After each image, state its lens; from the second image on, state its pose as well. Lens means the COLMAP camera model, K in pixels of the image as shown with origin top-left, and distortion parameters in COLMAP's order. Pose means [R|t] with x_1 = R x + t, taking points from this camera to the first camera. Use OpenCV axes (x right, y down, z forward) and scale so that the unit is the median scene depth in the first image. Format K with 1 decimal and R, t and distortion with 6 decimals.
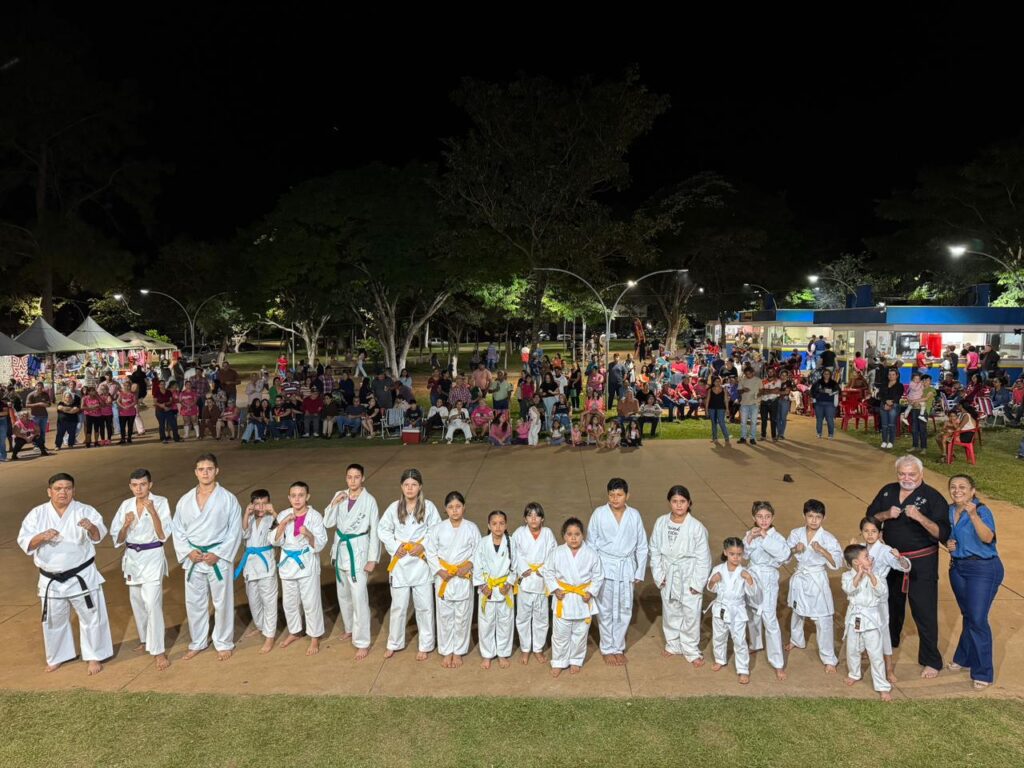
lens RADIAL K [[717.5, 0, 515.1], [0, 717.5, 389.7], [0, 0, 1]] dist [0.110443, -0.170541]
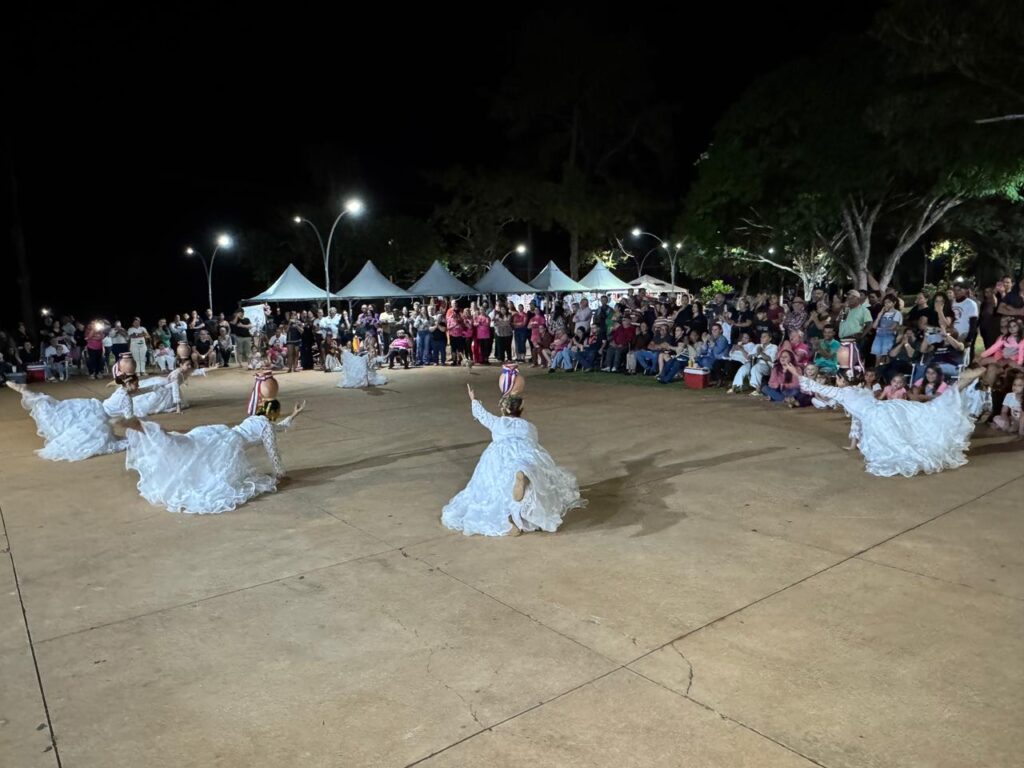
lens RADIAL K [[722.4, 0, 509.2], [0, 722.4, 388.0], [0, 0, 1]] dist [-0.004769, -0.000662]
pose [[0.650105, 0.085917, -0.754972, 0.171844], [-0.046934, 0.996230, 0.072957, 0.017404], [0.758394, -0.011996, 0.651686, 0.217303]]
